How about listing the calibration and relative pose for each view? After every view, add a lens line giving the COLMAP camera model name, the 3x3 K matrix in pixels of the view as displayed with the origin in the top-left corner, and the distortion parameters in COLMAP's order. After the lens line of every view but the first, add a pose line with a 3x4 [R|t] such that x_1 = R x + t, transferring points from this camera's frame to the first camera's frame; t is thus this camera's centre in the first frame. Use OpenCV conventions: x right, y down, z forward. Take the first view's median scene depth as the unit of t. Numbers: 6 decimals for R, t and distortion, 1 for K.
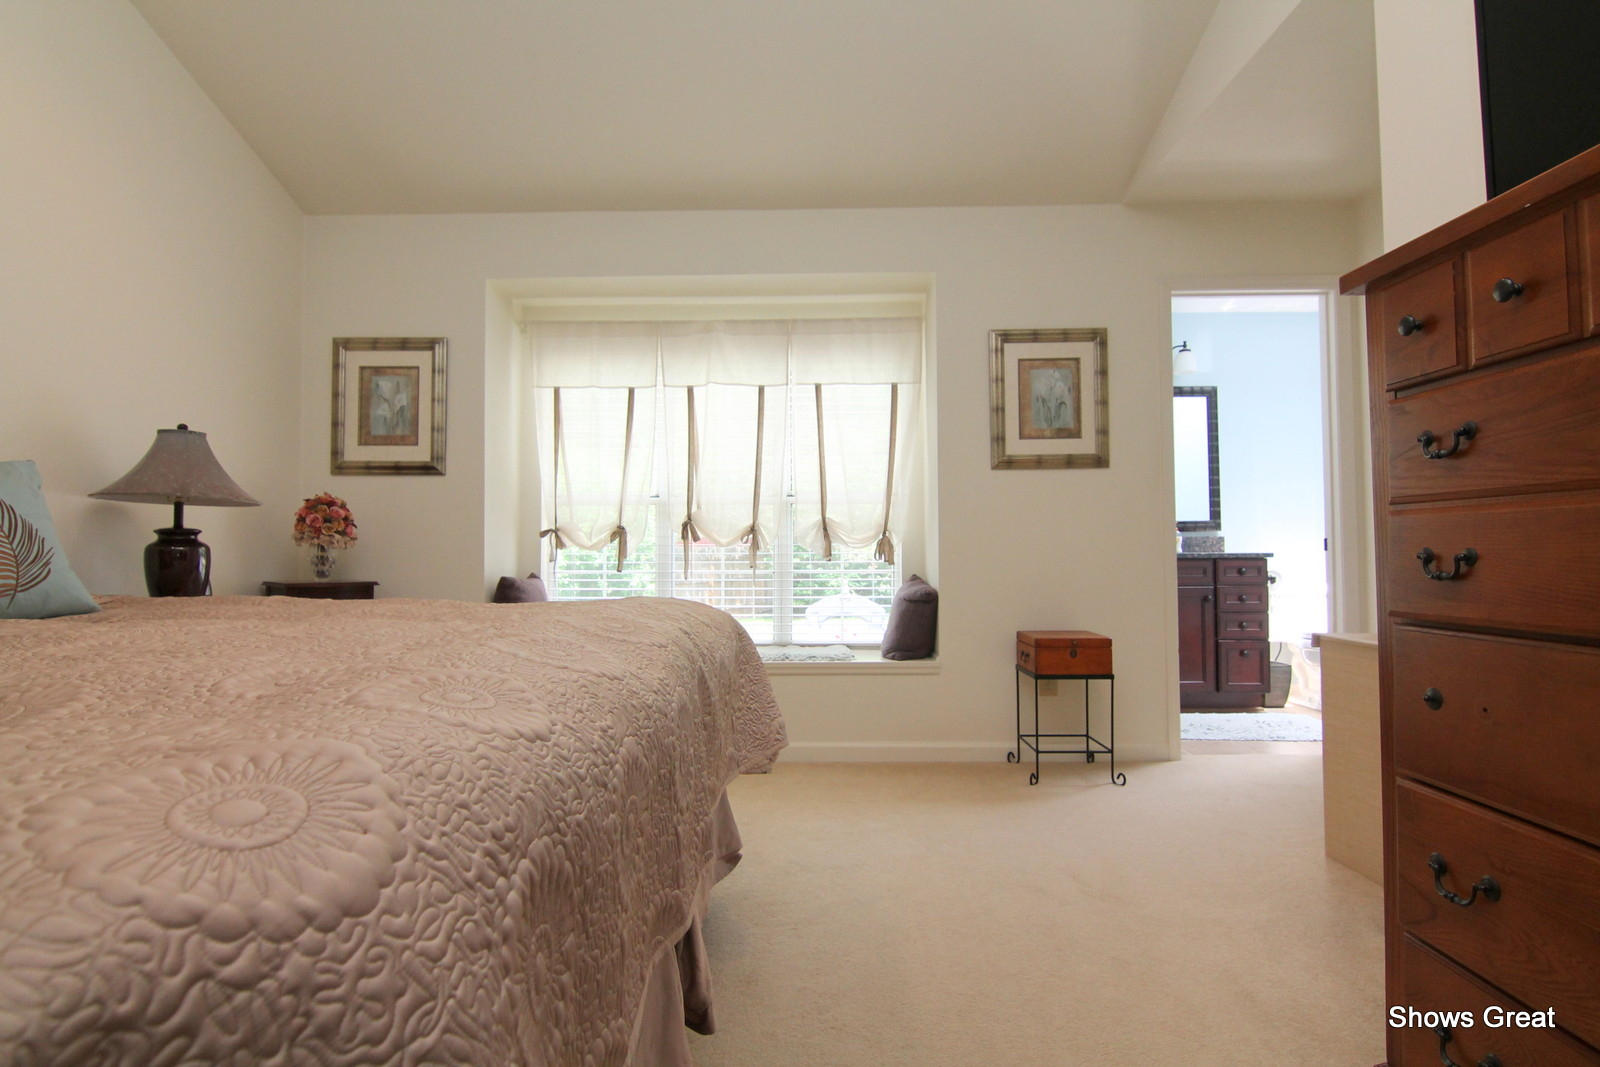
lens RADIAL K [[824.4, 0, 805.1], [0, 824.4, 523.0], [0, 0, 1]] dist [-0.005394, -0.010472]
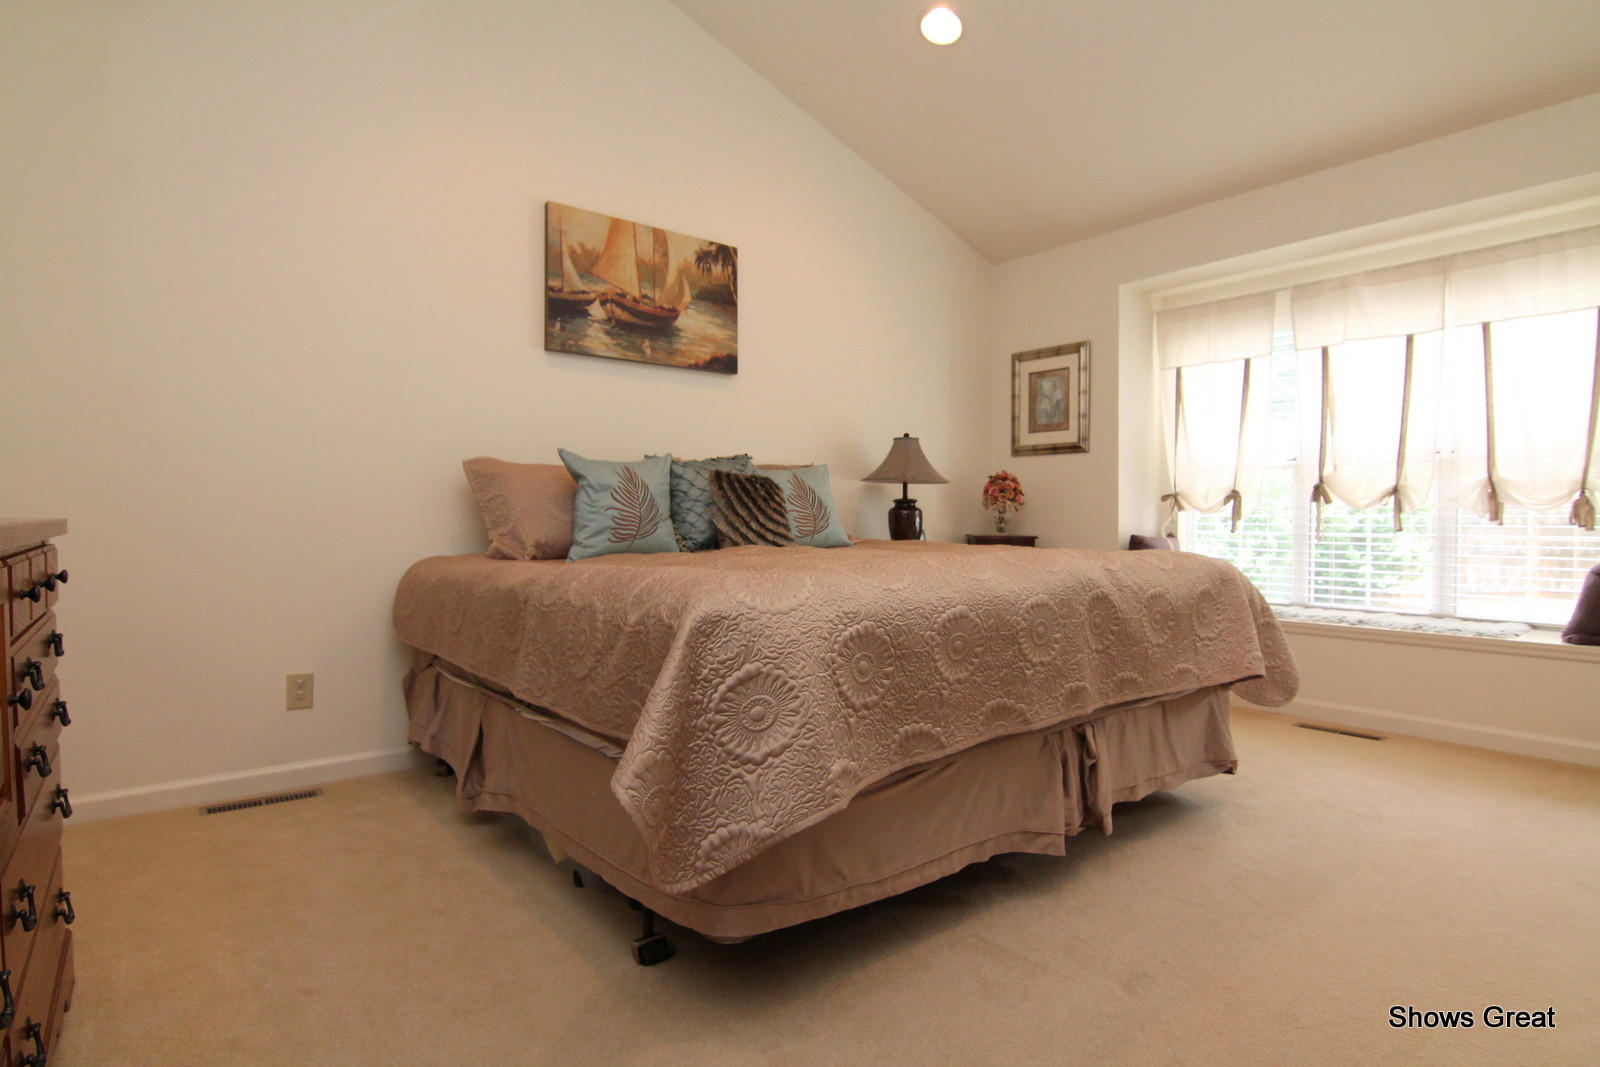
lens RADIAL K [[824.4, 0, 798.9], [0, 824.4, 530.4], [0, 0, 1]] dist [-0.005394, -0.010472]
pose [[0.633544, 0.016931, -0.773522, 0.251238], [0.024626, 0.998813, 0.042032, -0.003357], [0.773315, -0.045678, 0.632375, -0.131730]]
